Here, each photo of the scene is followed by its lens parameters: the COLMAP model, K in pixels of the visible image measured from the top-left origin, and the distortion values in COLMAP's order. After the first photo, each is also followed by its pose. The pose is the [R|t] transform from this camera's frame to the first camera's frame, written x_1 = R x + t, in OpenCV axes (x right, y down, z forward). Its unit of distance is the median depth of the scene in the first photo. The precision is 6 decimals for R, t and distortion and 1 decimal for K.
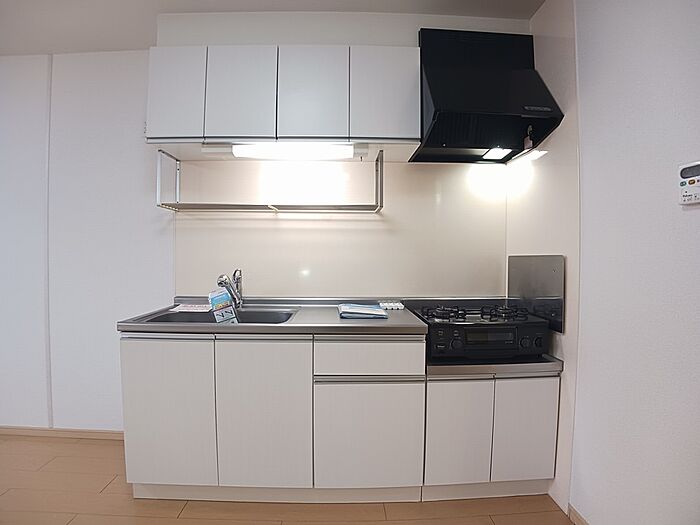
lens RADIAL K [[367.9, 0, 349.7], [0, 367.9, 266.0], [0, 0, 1]] dist [-0.075599, 0.003735]
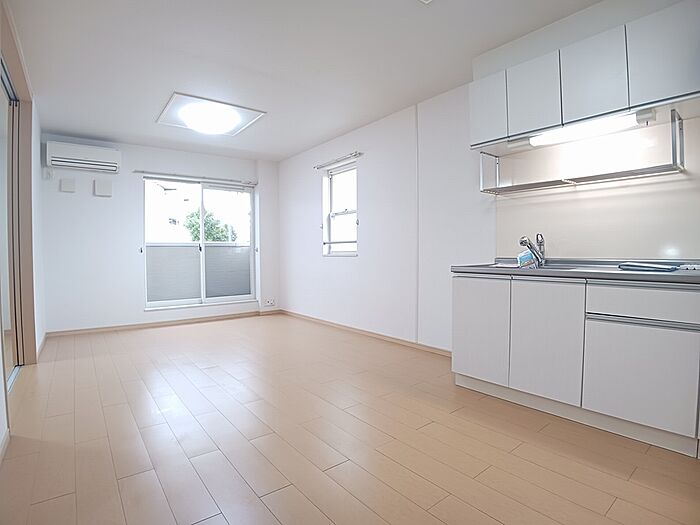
lens RADIAL K [[367.9, 0, 348.8], [0, 367.9, 257.3], [0, 0, 1]] dist [-0.075599, 0.003735]
pose [[0.598601, 0.001728, -0.801045, 0.297129], [-0.006499, 0.999975, -0.002700, 0.097146], [0.801021, 0.006822, 0.598597, -0.271432]]
